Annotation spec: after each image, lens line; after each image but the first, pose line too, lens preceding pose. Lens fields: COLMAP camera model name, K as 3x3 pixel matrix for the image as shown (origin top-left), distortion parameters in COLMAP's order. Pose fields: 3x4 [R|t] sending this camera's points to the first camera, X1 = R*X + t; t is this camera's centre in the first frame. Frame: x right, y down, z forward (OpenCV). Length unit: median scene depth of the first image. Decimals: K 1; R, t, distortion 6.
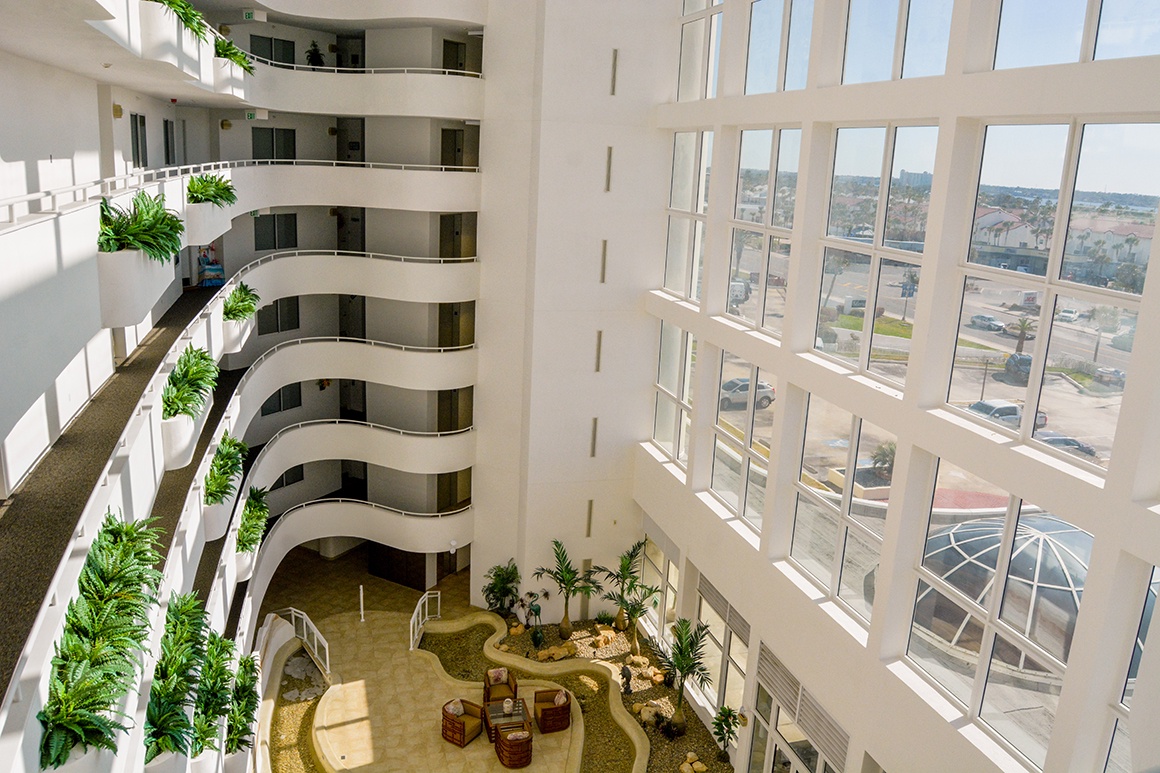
lens RADIAL K [[918.5, 0, 597.9], [0, 918.5, 390.1], [0, 0, 1]] dist [-0.089126, 0.036464]
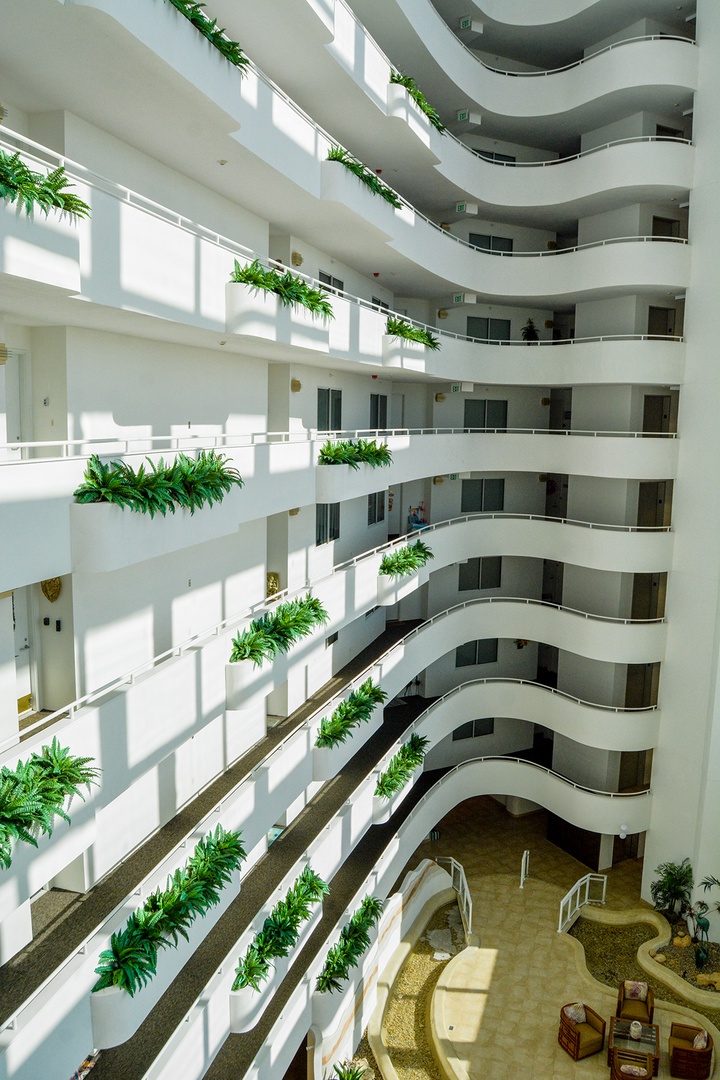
lens RADIAL K [[855.2, 0, 367.5], [0, 855.2, 533.2], [0, 0, 1]] dist [-0.089126, 0.036464]
pose [[0.826896, 0.041765, -0.560802, 0.109253], [-0.115001, 0.988722, -0.095933, -0.020849], [0.550471, 0.143820, 0.822373, 0.119941]]
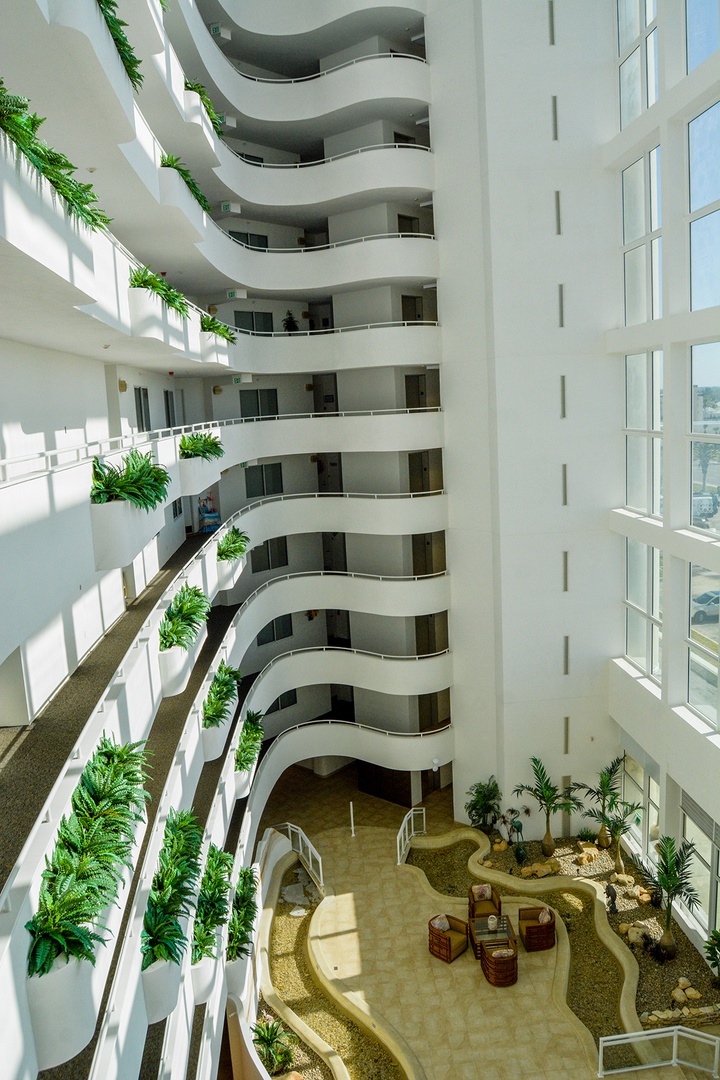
lens RADIAL K [[855.2, 0, 357.2], [0, 855.2, 534.3], [0, 0, 1]] dist [-0.089126, 0.036464]
pose [[0.968001, -0.064152, -0.242608, 0.009591], [0.041070, 0.994236, -0.099032, 0.001548], [0.247562, 0.085899, 0.965057, 0.016433]]
